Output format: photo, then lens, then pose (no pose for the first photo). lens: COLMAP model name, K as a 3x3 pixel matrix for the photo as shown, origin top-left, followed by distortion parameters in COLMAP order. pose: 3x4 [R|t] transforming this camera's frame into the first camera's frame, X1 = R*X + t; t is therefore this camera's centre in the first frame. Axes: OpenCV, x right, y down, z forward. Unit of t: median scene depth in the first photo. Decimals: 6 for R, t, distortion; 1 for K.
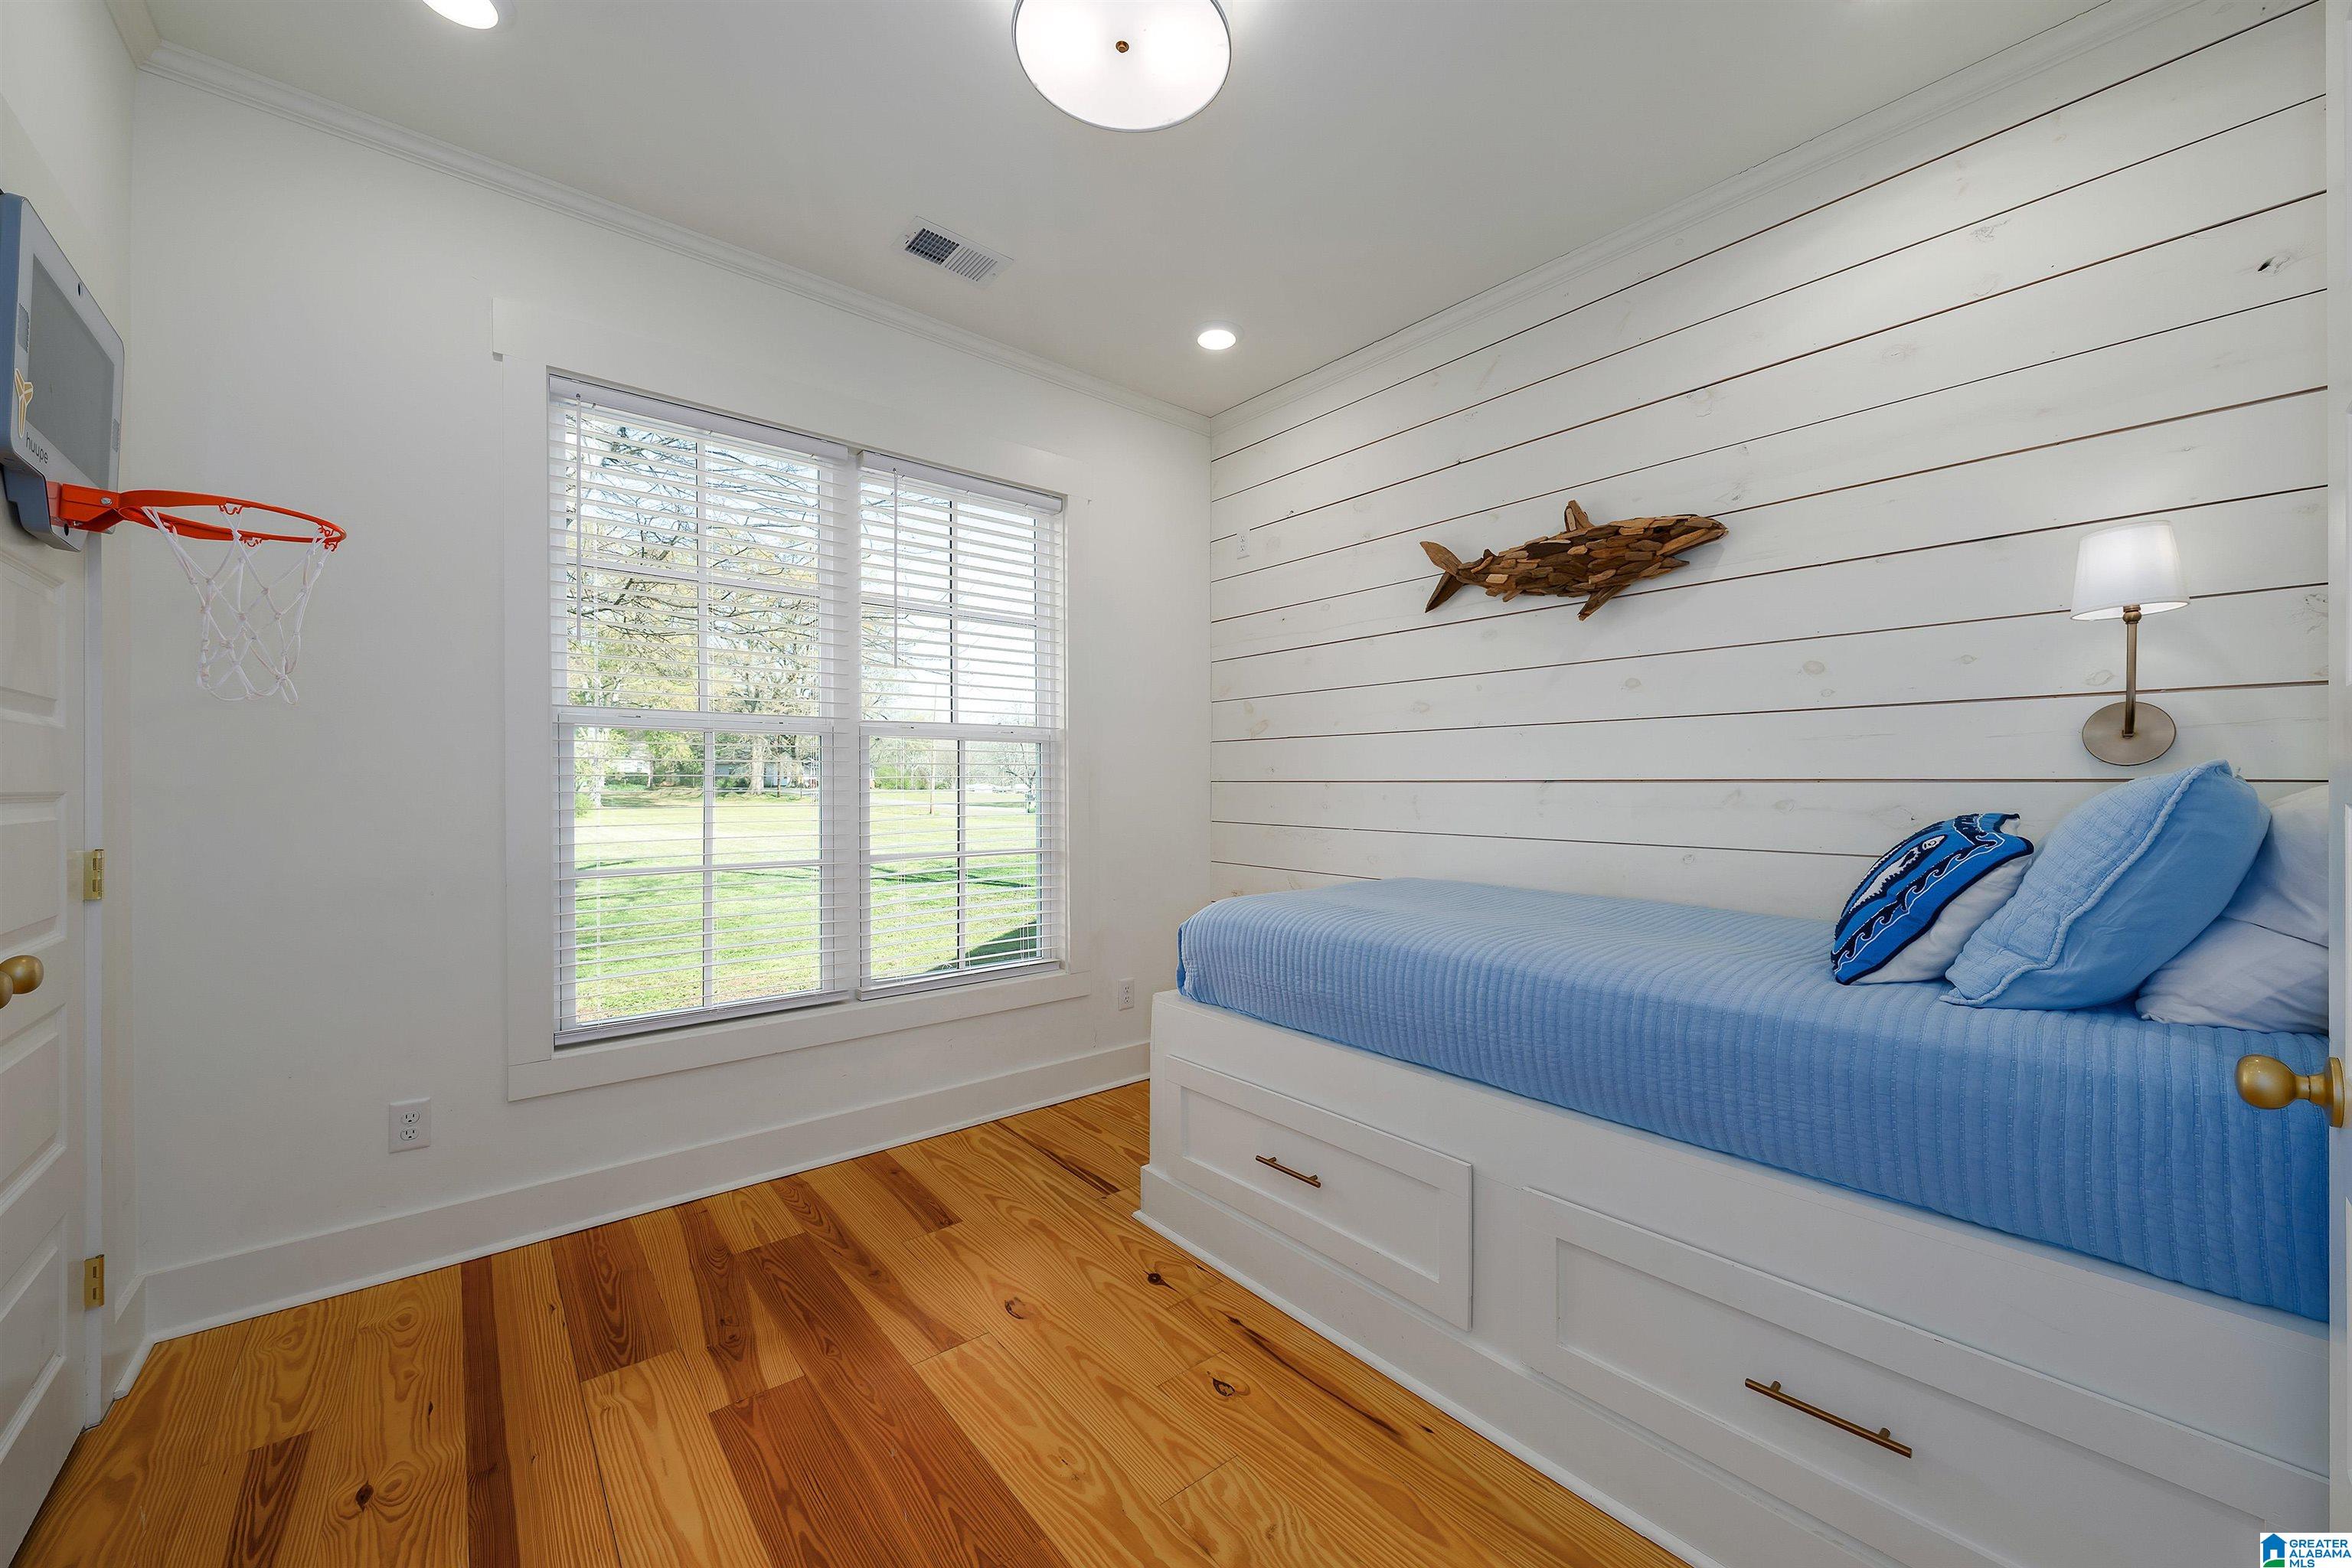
lens RADIAL K [[879.5, 0, 1217.8], [0, 879.5, 796.7], [0, 0, 1]] dist [-0.000703, -0.000038]
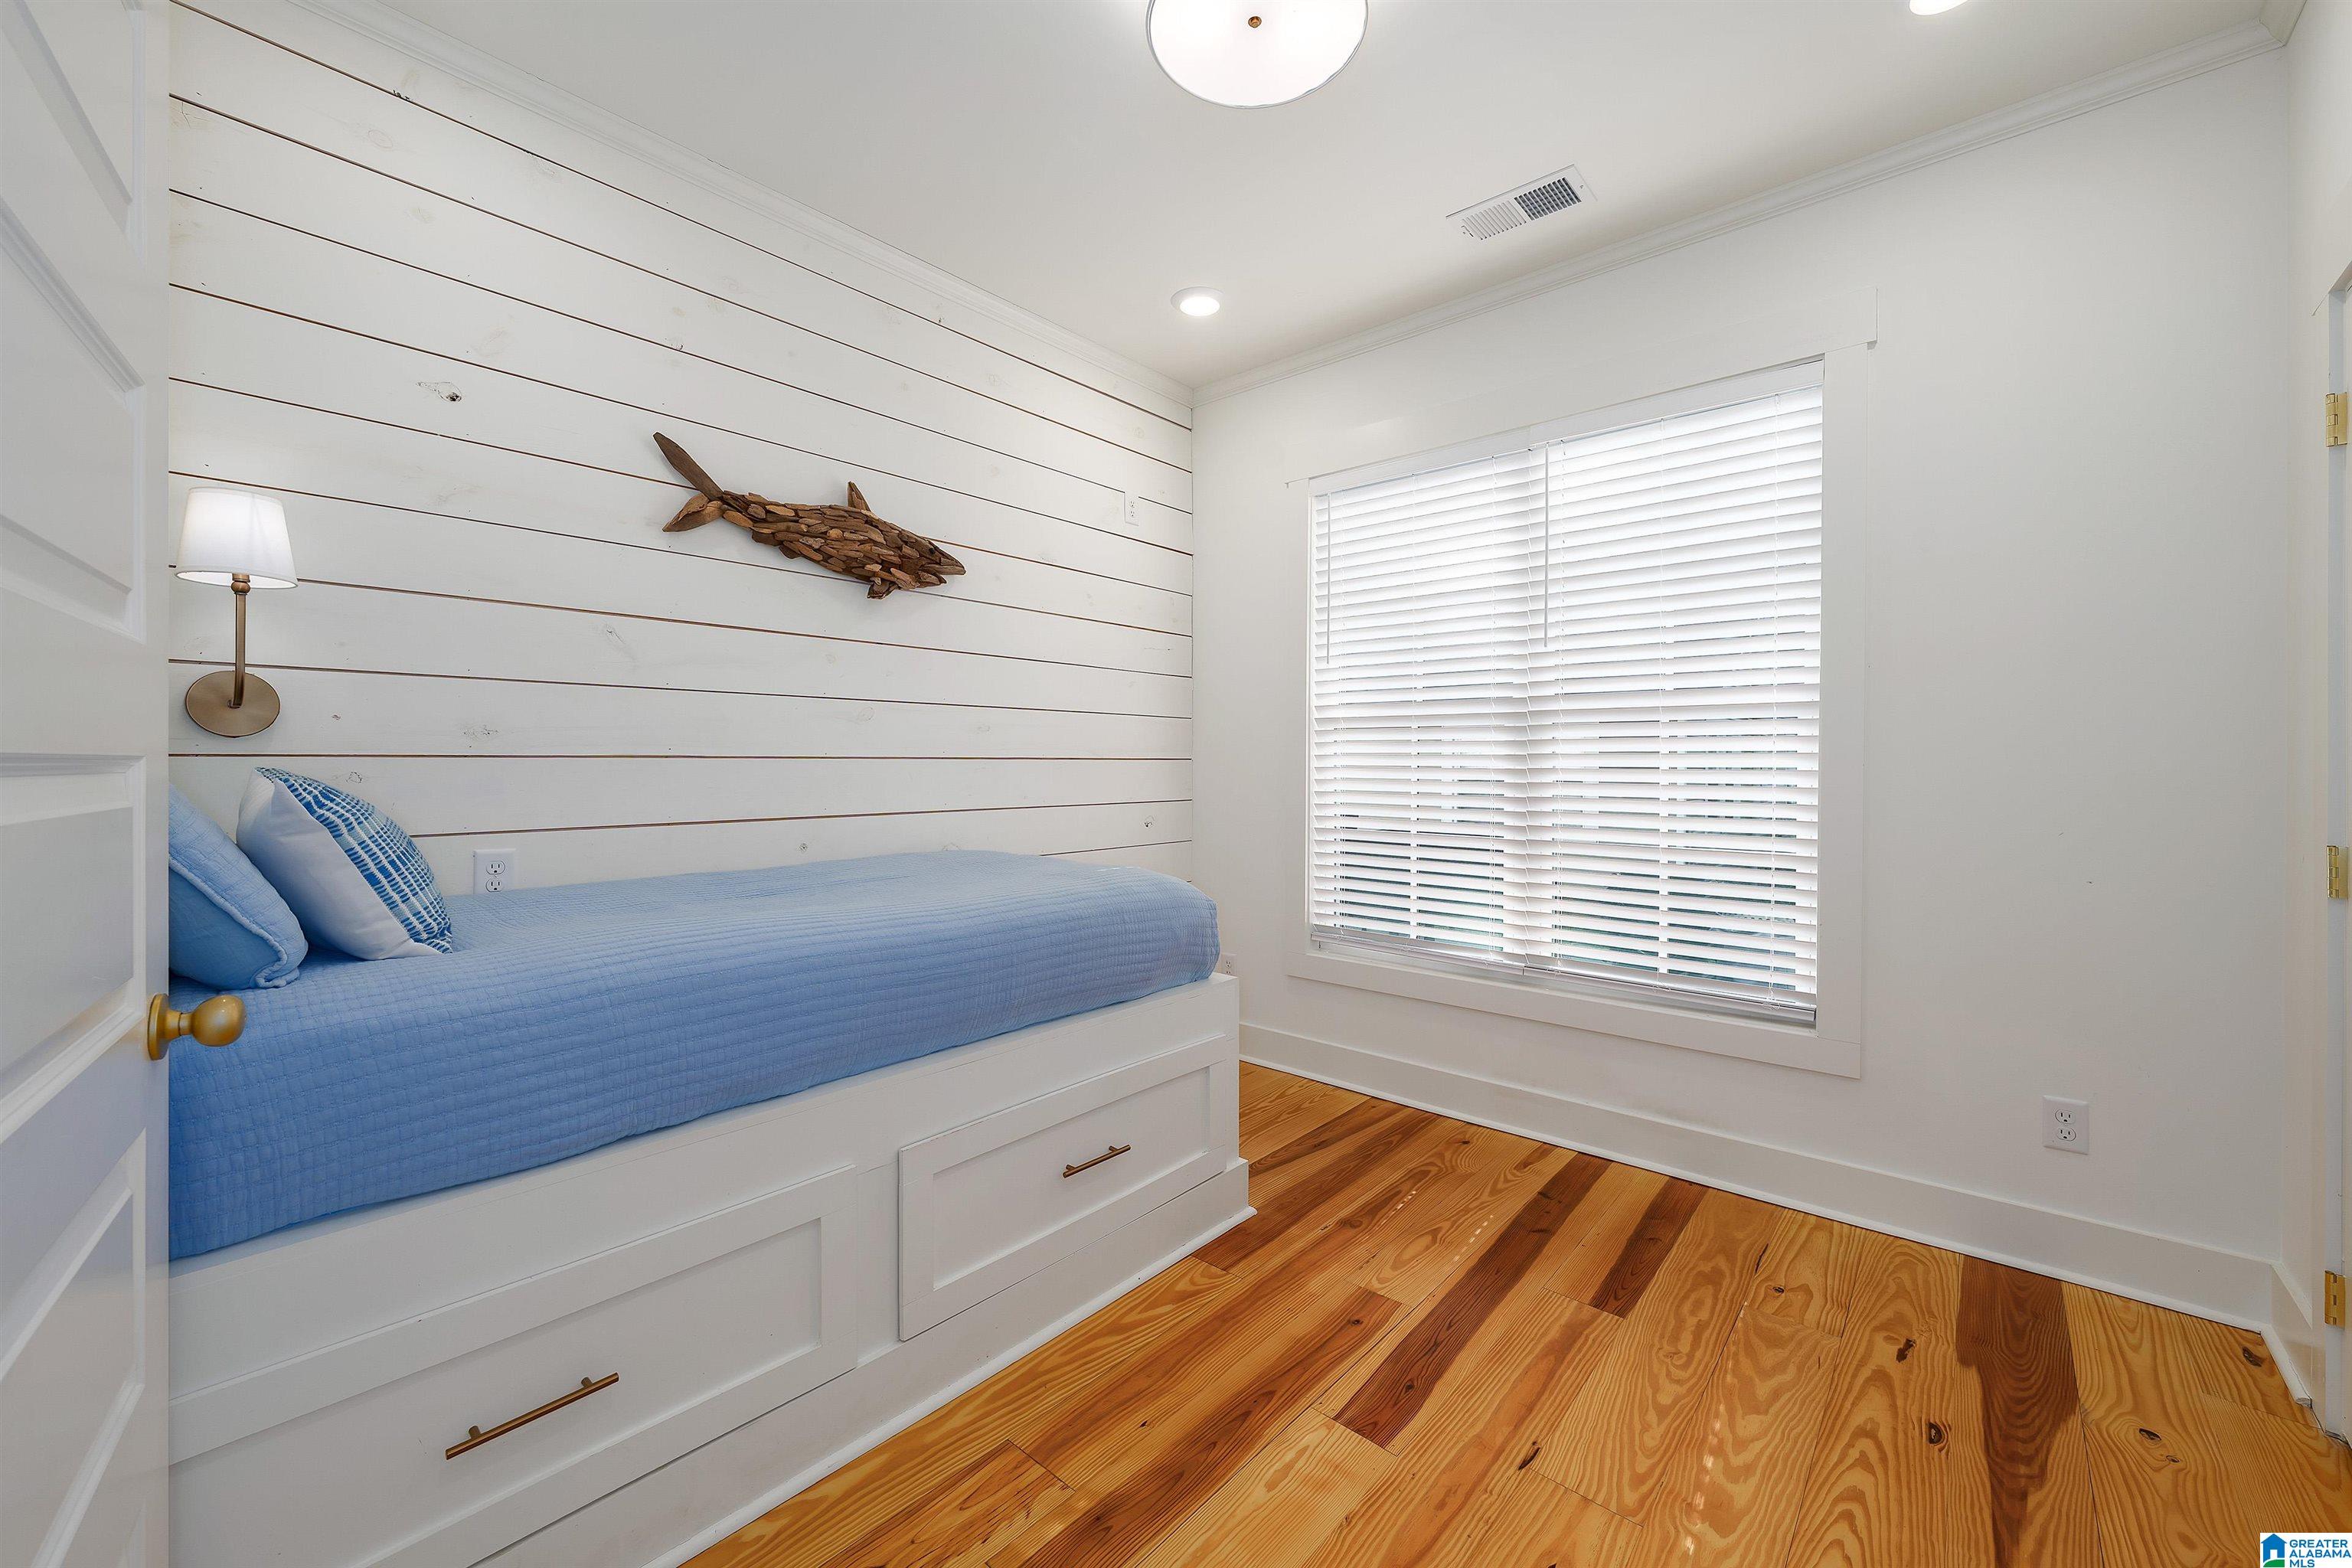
lens RADIAL K [[905.4, 0, 1176.0], [0, 905.4, 784.0], [0, 0, 1]] dist [0.001525, 0.000096]
pose [[-0.134725, -0.018205, 0.990716, -0.594896], [0.004896, 0.999807, 0.019038, -0.006533], [-0.990871, 0.007416, -0.134610, 0.677027]]
